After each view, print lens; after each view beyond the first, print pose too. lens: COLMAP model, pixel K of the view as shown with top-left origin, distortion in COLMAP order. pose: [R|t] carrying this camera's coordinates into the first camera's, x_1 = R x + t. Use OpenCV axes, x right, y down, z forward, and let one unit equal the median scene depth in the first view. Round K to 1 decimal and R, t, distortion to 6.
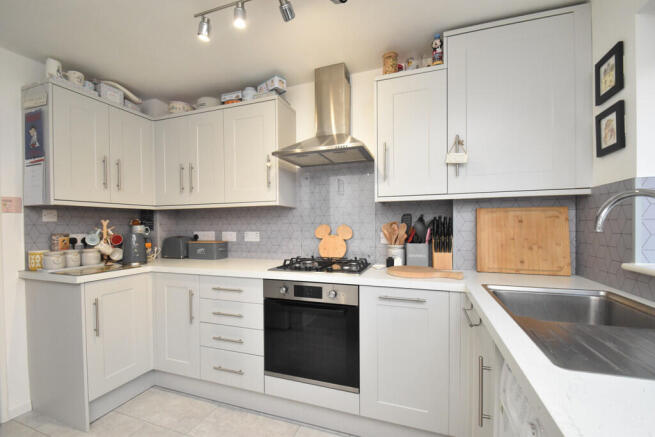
lens RADIAL K [[286.0, 0, 324.7], [0, 286.0, 229.0], [0, 0, 1]] dist [0.000757, -0.014847]
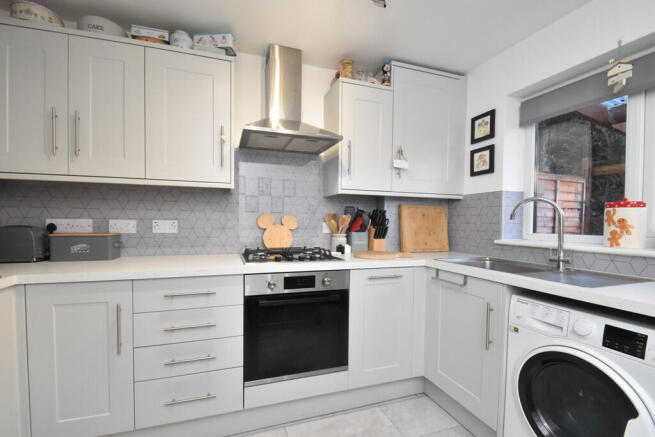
lens RADIAL K [[286.0, 0, 324.7], [0, 286.0, 229.0], [0, 0, 1]] dist [0.000757, -0.014847]
pose [[0.774161, -0.000456, 0.632988, -0.558311], [-0.008291, 0.999907, 0.010861, 0.028740], [-0.632934, -0.013656, 0.774085, 0.199313]]
